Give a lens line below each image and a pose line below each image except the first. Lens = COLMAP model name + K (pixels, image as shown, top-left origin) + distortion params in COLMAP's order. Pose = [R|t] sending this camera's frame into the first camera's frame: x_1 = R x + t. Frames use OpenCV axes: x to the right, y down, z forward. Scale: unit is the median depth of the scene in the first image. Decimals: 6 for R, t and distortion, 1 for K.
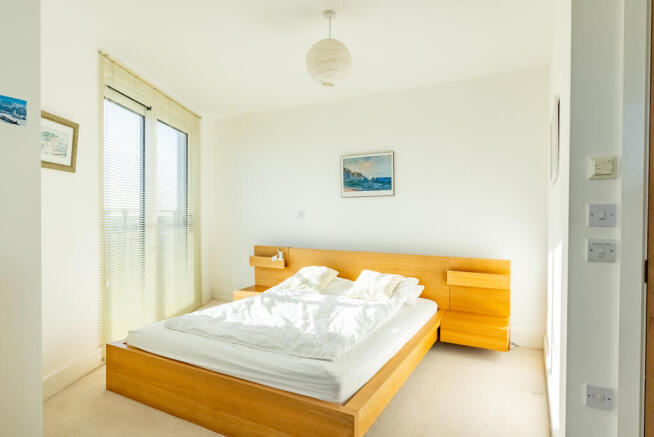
lens RADIAL K [[375.7, 0, 327.2], [0, 375.7, 218.5], [0, 0, 1]] dist [-0.000161, 0.000041]
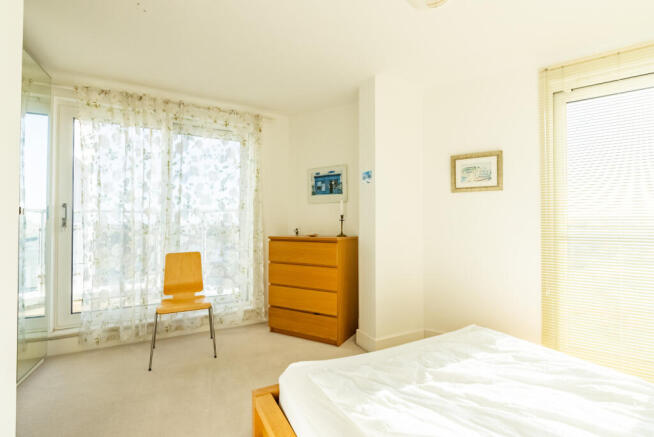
lens RADIAL K [[300.5, 0, 327.5], [0, 300.5, 220.6], [0, 0, 1]] dist [0.001343, 0.000108]
pose [[-0.551710, -0.024207, -0.833684, 0.464987], [-0.014517, 0.999706, -0.019420, 0.004063], [0.833909, 0.001388, -0.551900, 1.083259]]
